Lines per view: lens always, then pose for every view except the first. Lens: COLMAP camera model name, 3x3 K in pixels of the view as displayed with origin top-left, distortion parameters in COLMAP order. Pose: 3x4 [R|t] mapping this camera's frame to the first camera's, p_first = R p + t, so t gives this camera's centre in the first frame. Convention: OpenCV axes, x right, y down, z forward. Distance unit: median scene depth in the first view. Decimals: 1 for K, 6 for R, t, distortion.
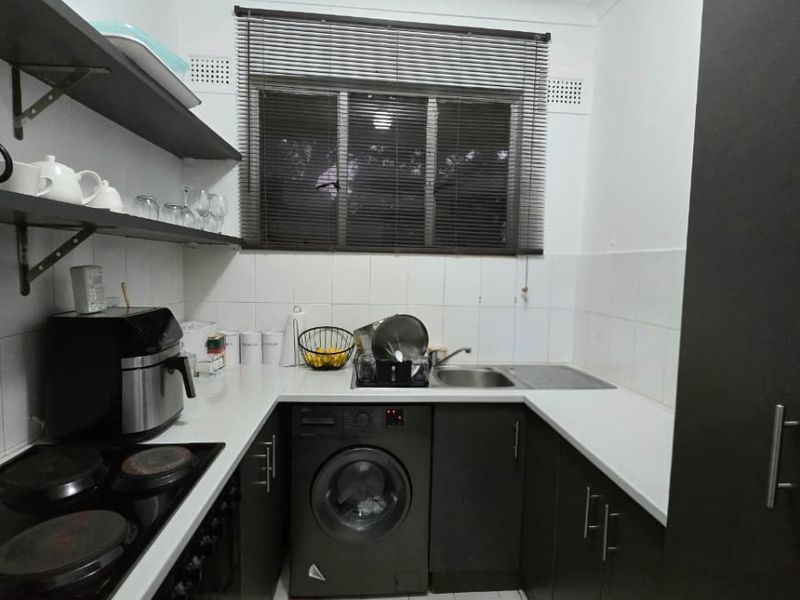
lens RADIAL K [[433.0, 0, 401.8], [0, 433.0, 295.8], [0, 0, 1]] dist [-0.002067, -0.003227]
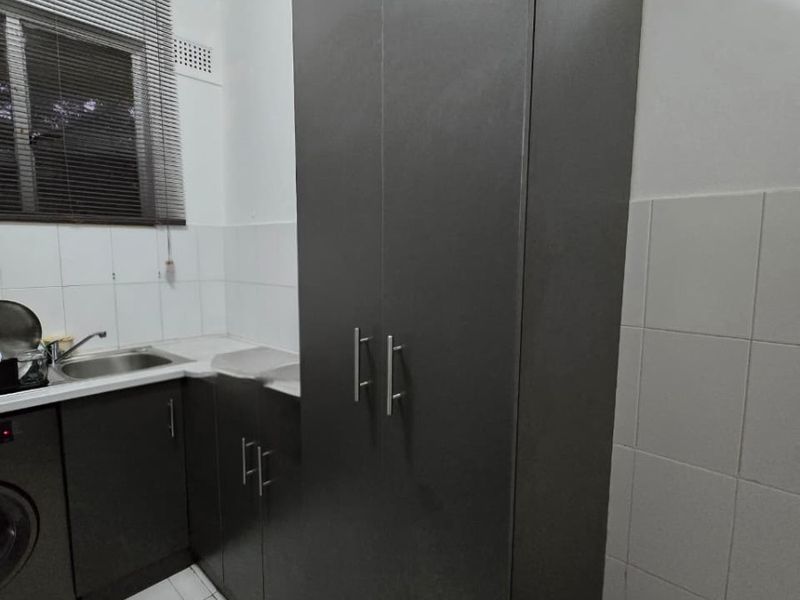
lens RADIAL K [[433.0, 0, 401.8], [0, 433.0, 295.8], [0, 0, 1]] dist [-0.002067, -0.003227]
pose [[0.730063, -0.094523, 0.676811, 0.011903], [0.055902, 0.995329, 0.078708, 0.013788], [-0.681090, -0.019627, 0.731937, -0.039546]]
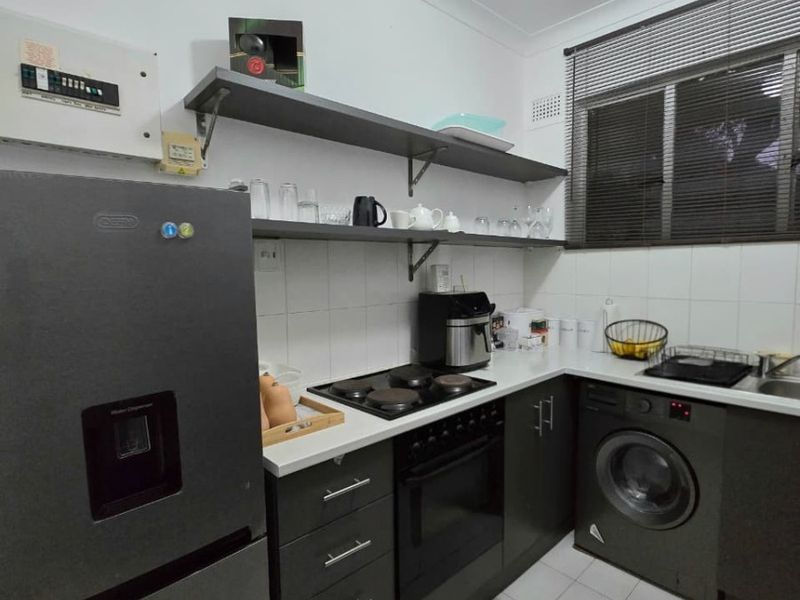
lens RADIAL K [[433.0, 0, 401.8], [0, 433.0, 295.8], [0, 0, 1]] dist [-0.002067, -0.003227]
pose [[0.618671, 0.023985, -0.785284, 0.311921], [-0.032797, 0.999451, 0.004688, 0.030413], [0.784965, 0.022855, 0.619118, -0.094791]]
